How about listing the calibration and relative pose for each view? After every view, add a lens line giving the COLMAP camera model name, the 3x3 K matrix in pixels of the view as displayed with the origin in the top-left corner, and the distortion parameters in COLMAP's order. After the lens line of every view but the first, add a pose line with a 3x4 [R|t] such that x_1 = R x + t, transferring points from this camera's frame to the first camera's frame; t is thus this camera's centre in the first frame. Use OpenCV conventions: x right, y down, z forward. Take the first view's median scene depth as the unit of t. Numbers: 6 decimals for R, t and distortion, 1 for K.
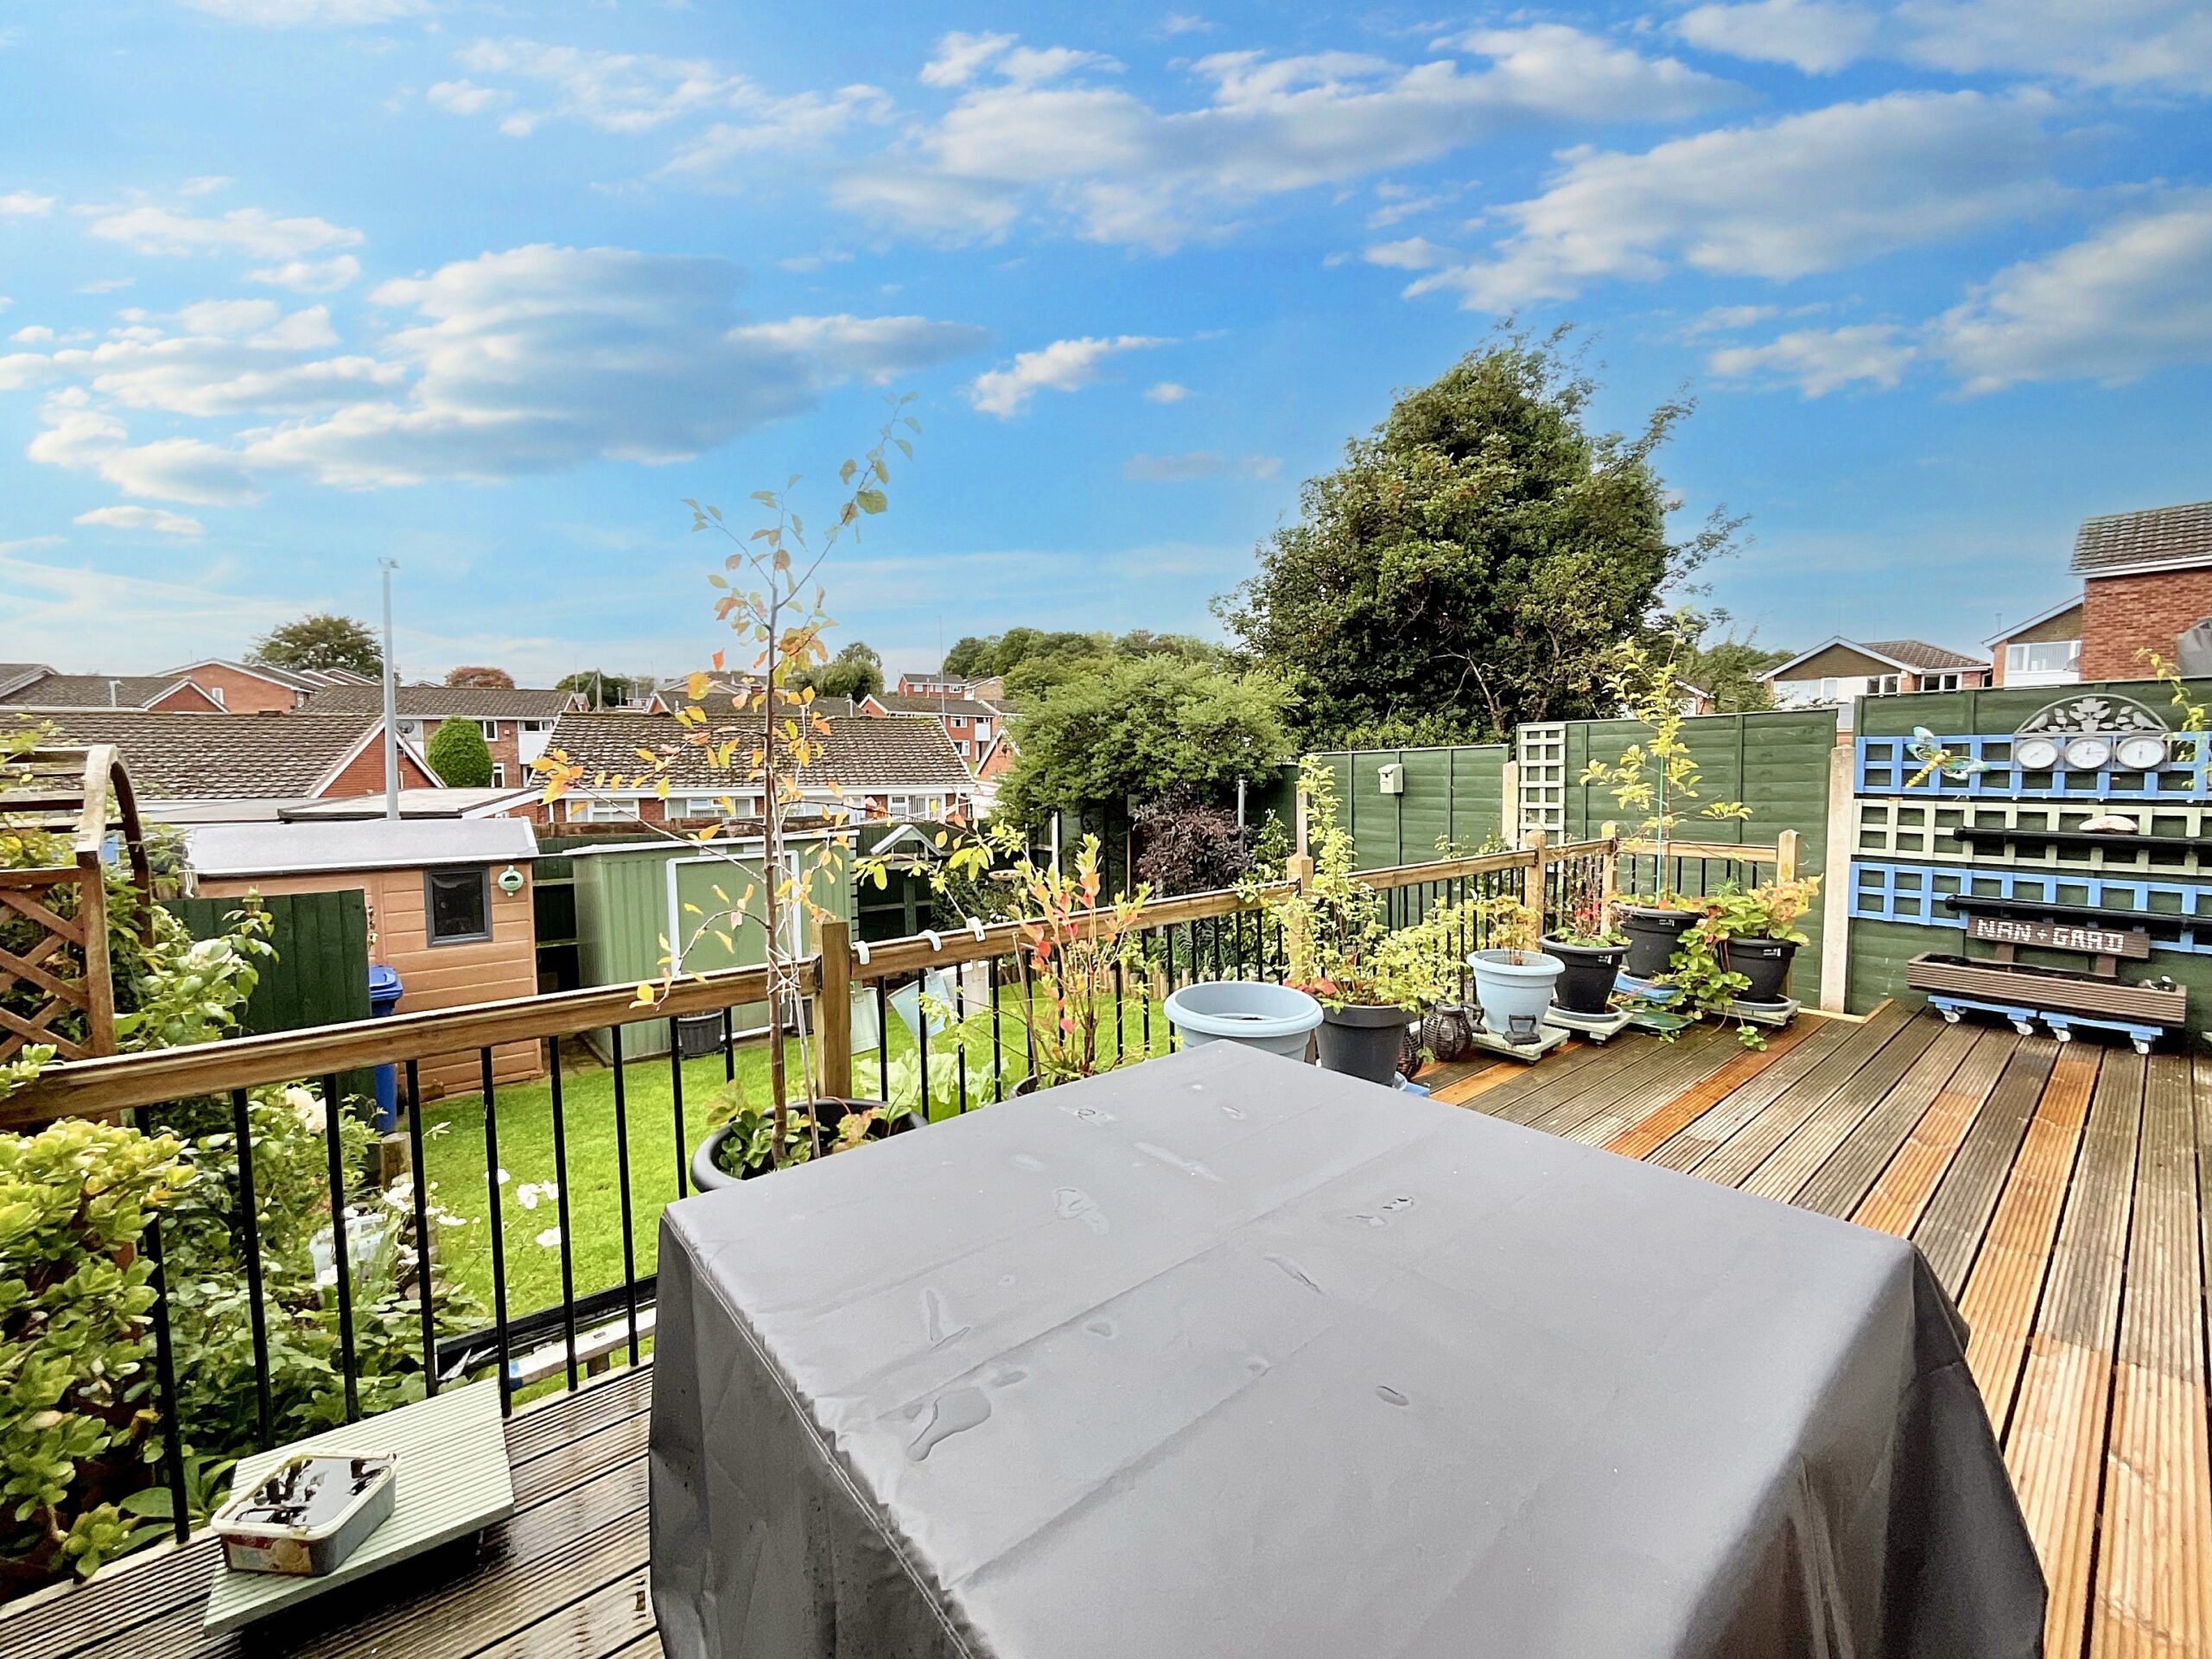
lens RADIAL K [[898.7, 0, 1091.9], [0, 898.7, 821.2], [0, 0, 1]] dist [0.000136, 0.000308]
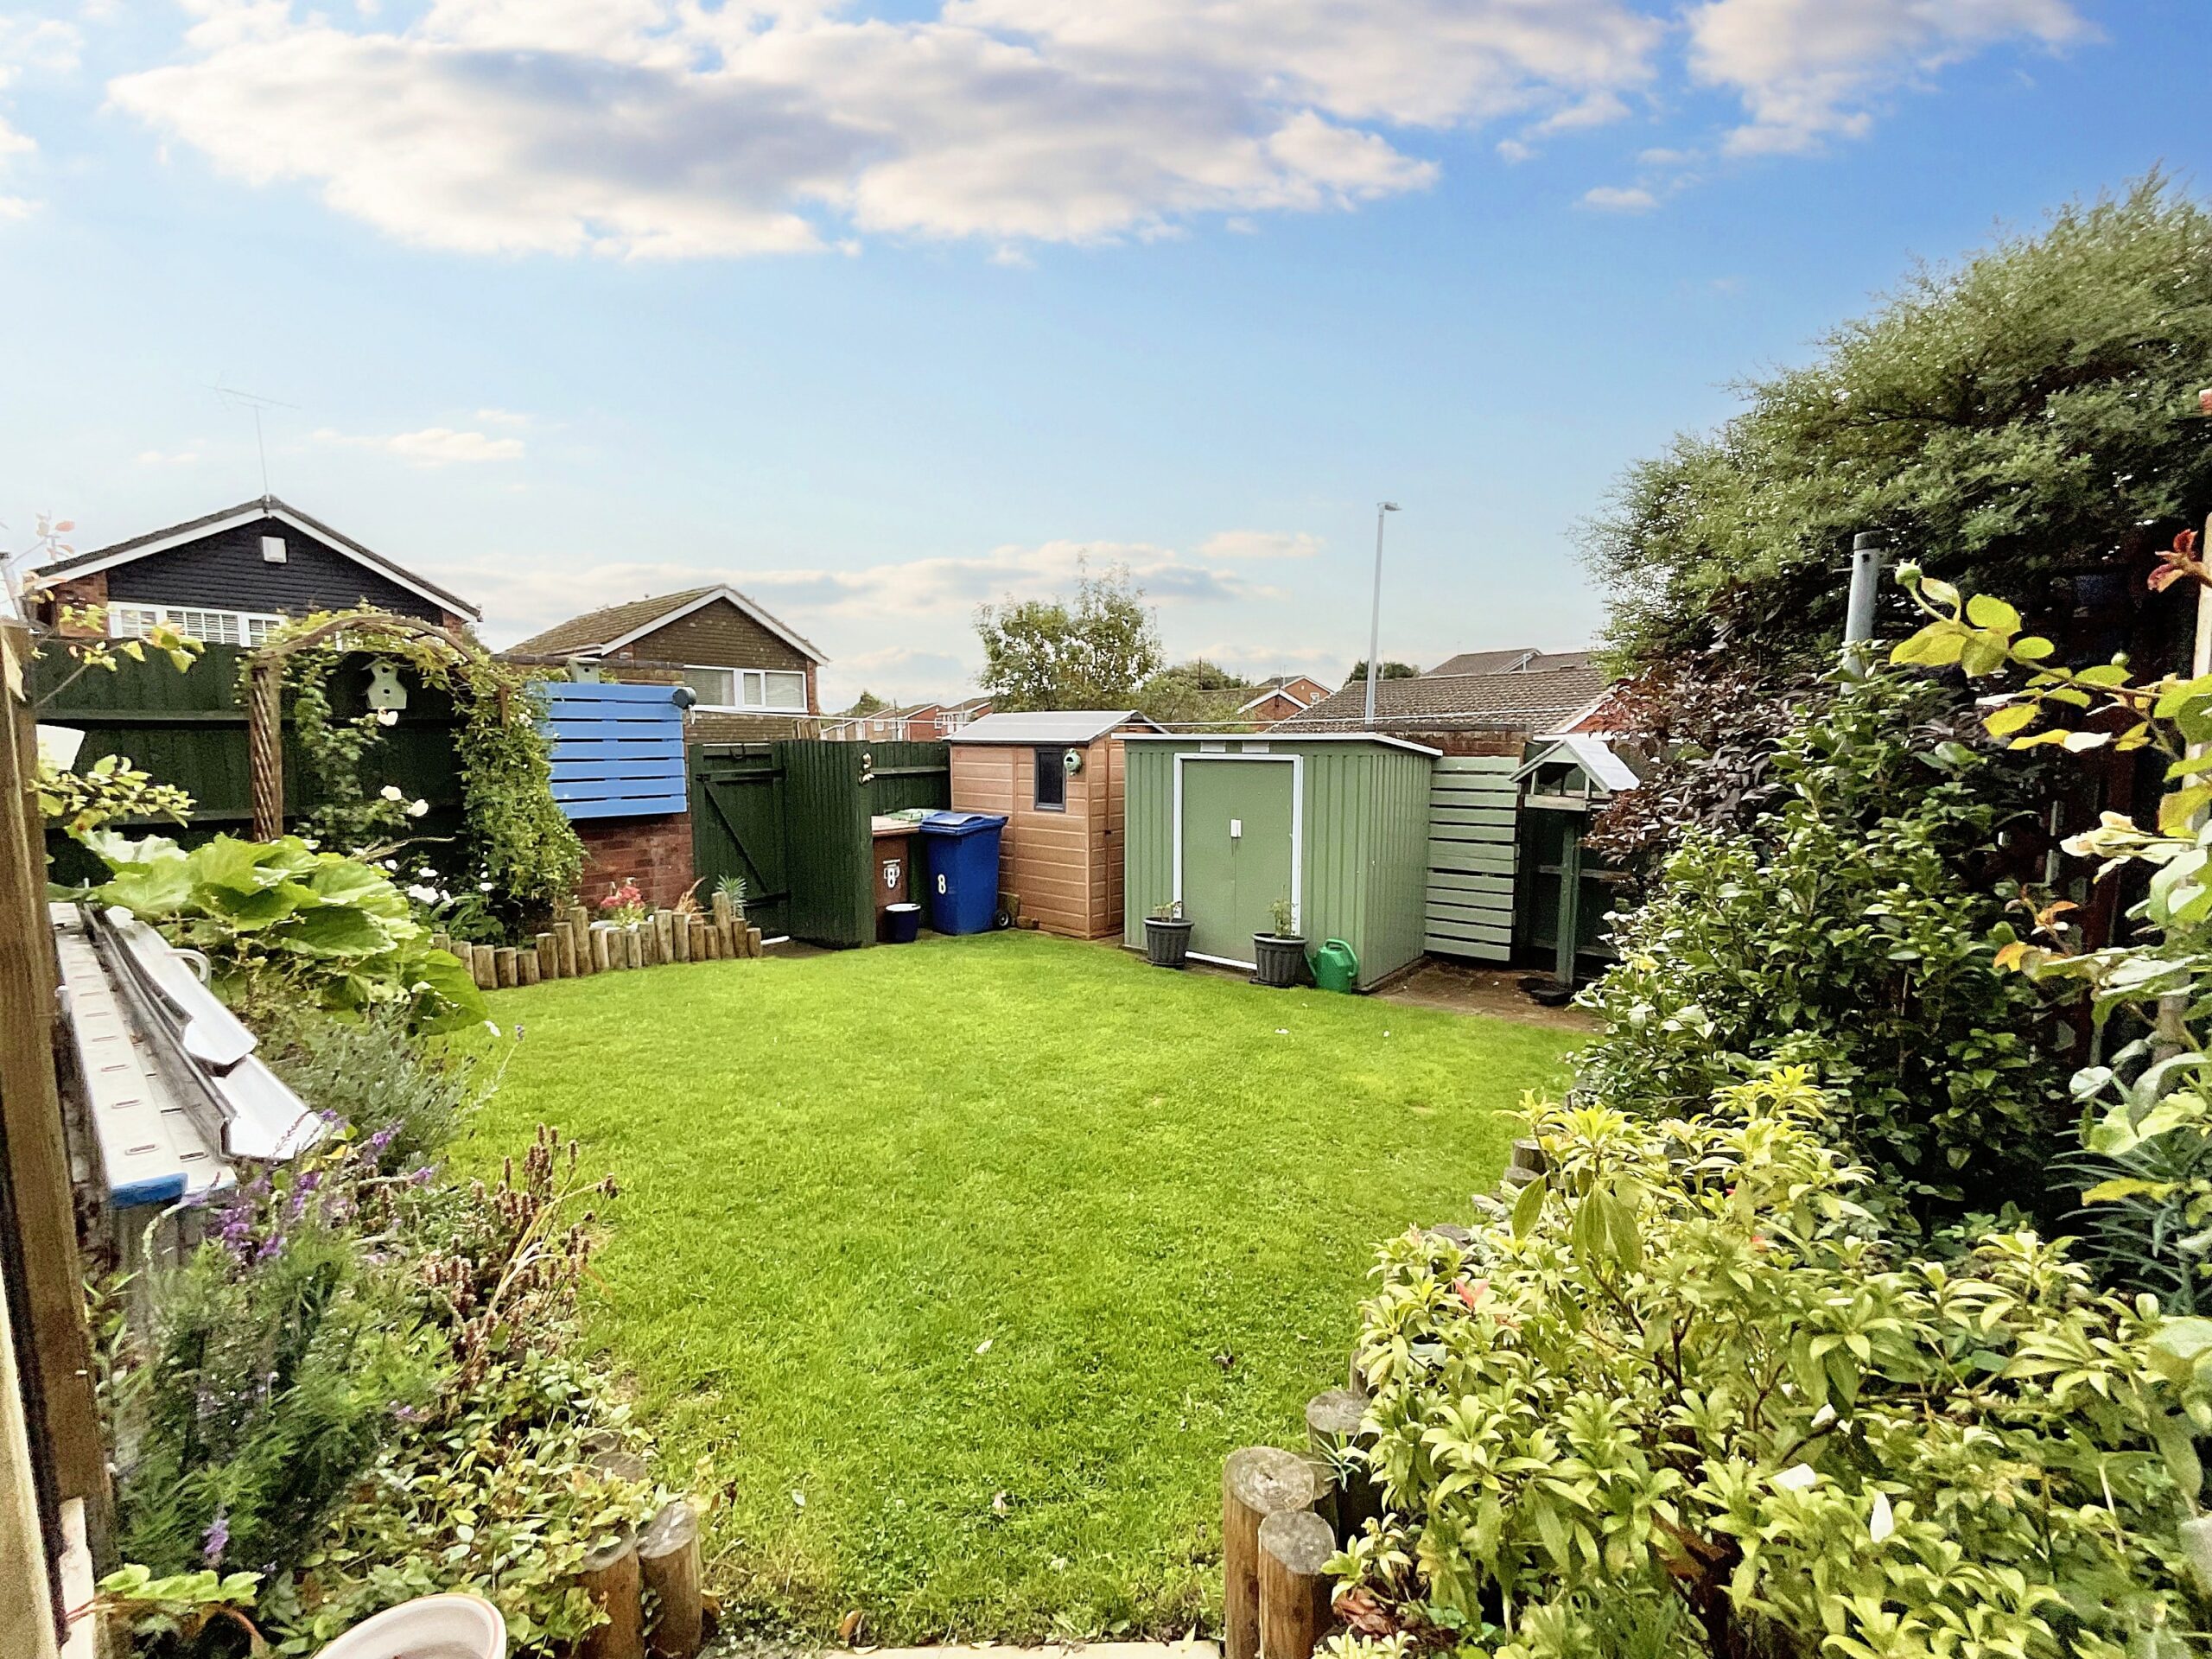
lens RADIAL K [[898.7, 0, 1098.4], [0, 898.7, 824.4], [0, 0, 1]] dist [0.000136, 0.000308]
pose [[0.186623, 0.104365, -0.976872, 0.482261], [-0.063578, 0.993540, 0.093999, 0.037309], [0.980372, 0.044565, 0.192053, 0.828349]]
